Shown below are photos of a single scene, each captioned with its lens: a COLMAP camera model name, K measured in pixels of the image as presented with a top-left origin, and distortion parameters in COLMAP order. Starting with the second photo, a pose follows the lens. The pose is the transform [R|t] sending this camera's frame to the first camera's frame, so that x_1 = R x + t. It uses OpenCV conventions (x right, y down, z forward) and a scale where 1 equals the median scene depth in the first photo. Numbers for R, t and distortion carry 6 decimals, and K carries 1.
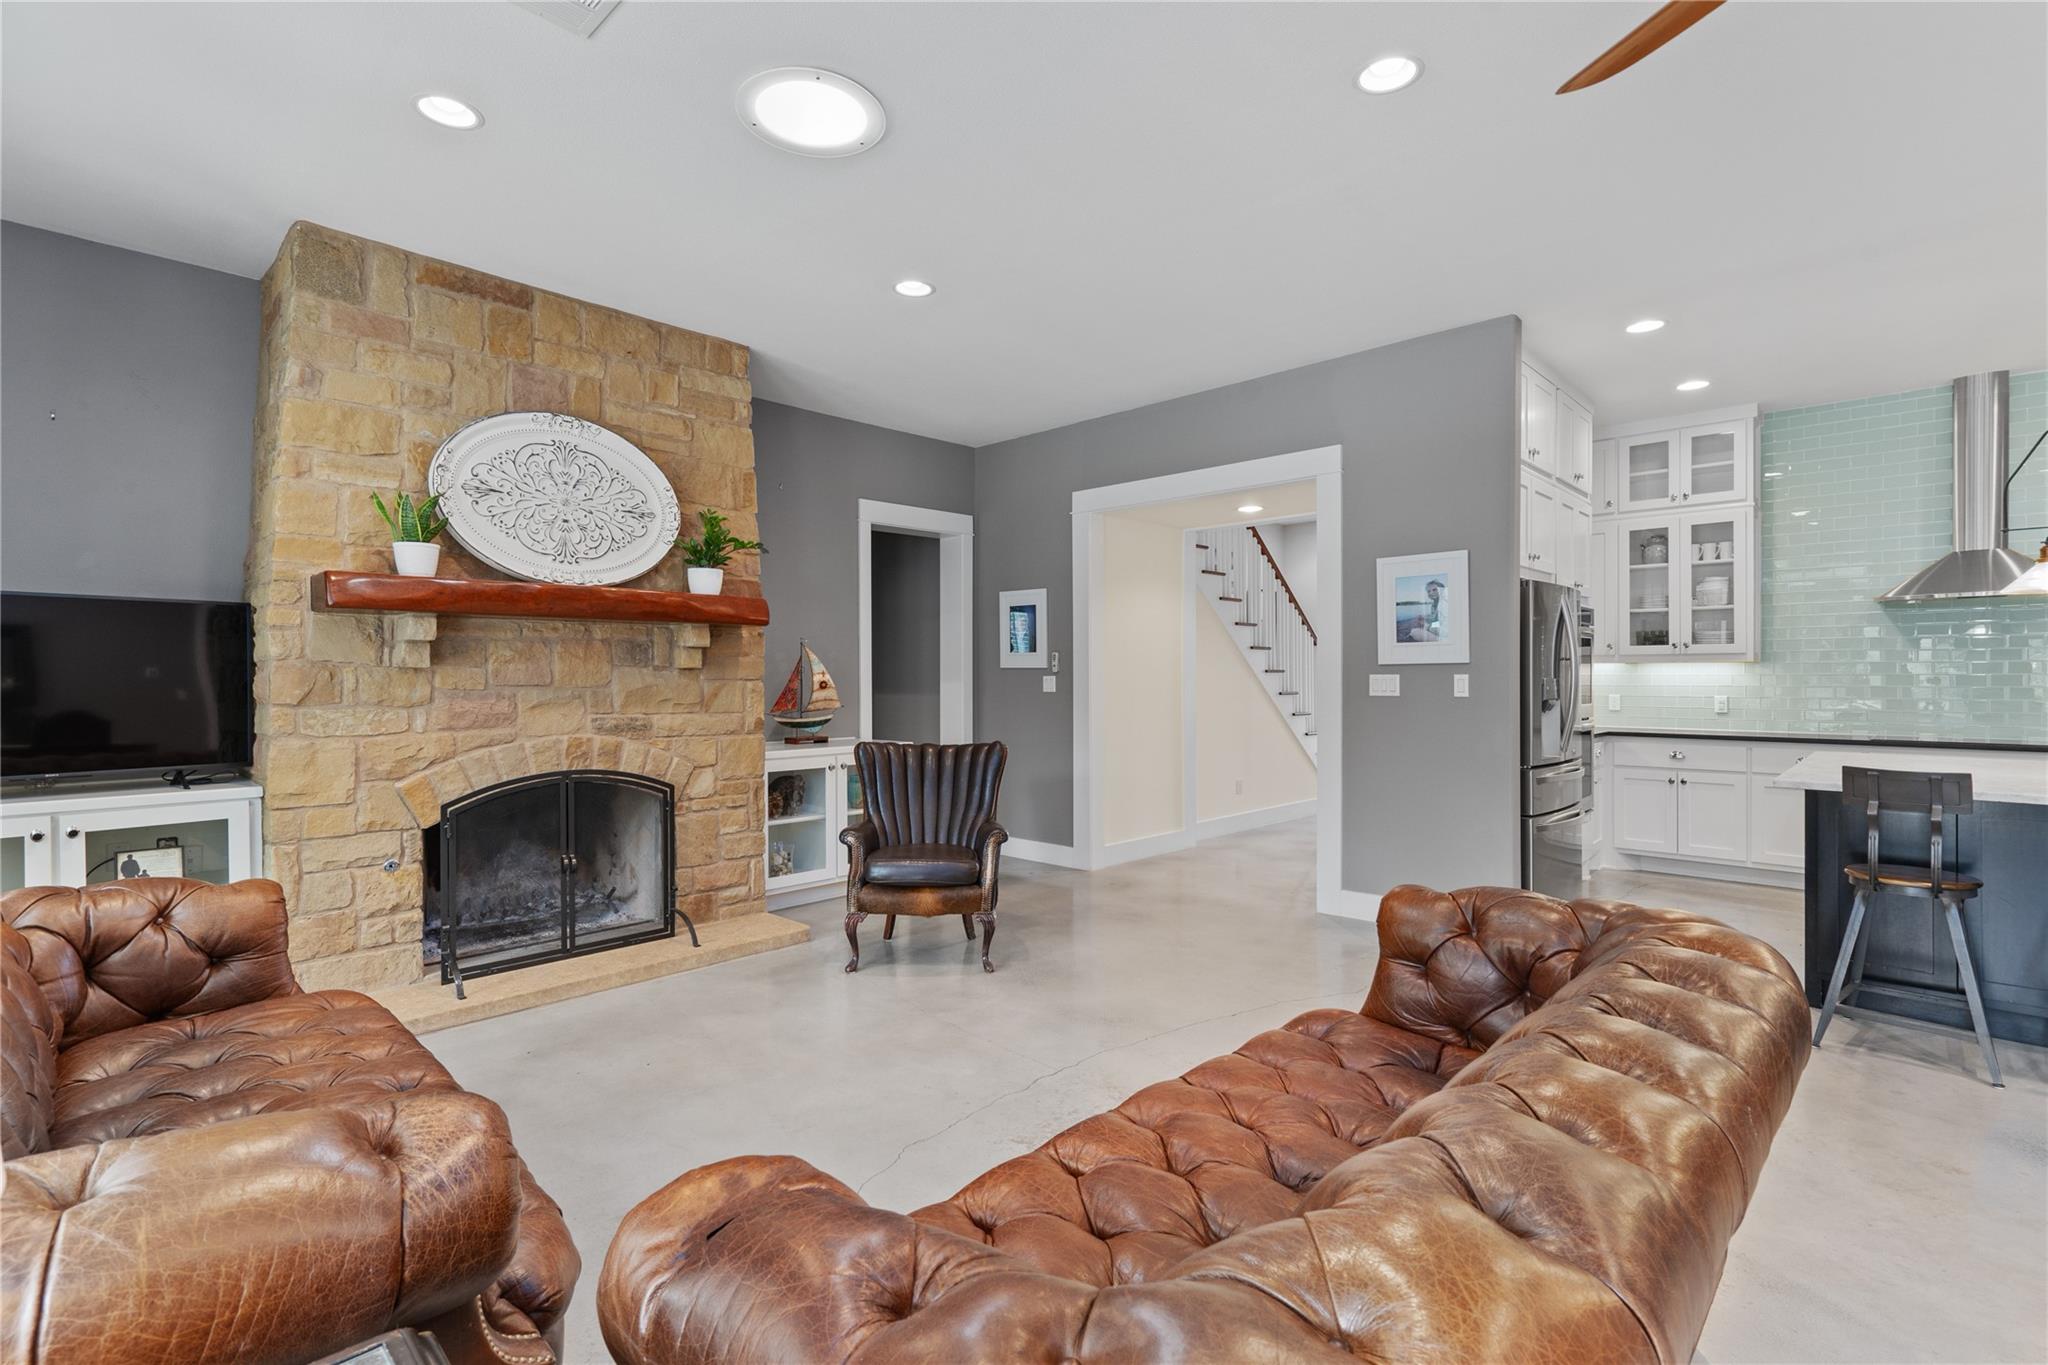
lens RADIAL K [[951.2, 0, 1015.9], [0, 951.2, 675.3], [0, 0, 1]] dist [-0.000687, -0.000071]
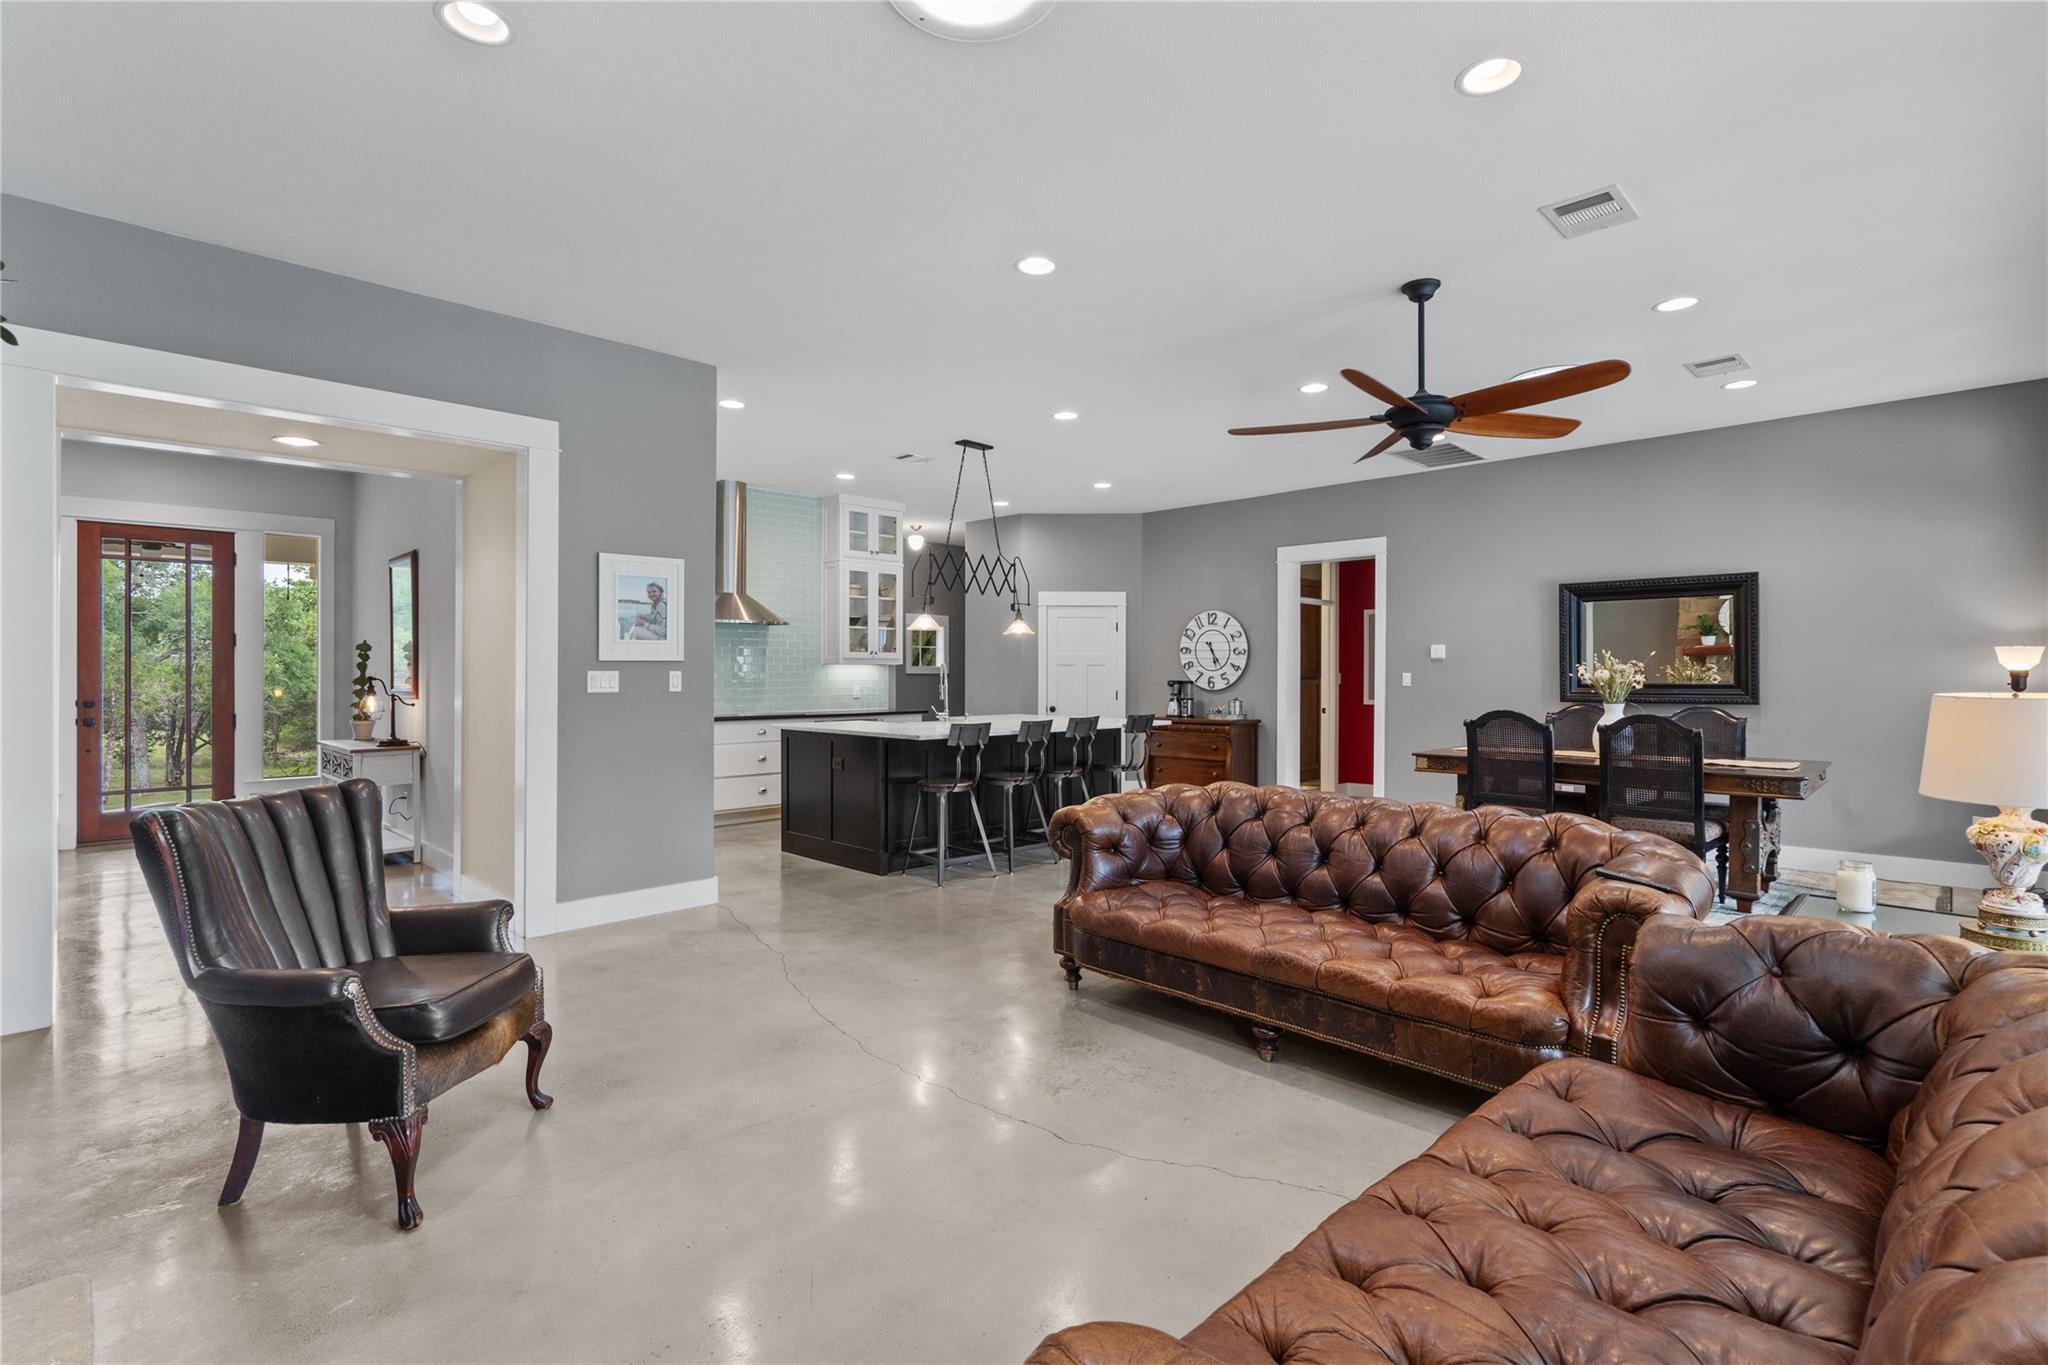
lens RADIAL K [[943.7, 0, 1023.9], [0, 943.7, 677.7], [0, 0, 1]] dist [-0.000239, -0.000020]
pose [[0.012698, -0.002785, 0.999915, -0.618902], [-0.000315, 0.999996, 0.002789, 0.003513], [-0.999919, -0.000351, 0.012697, 0.582323]]
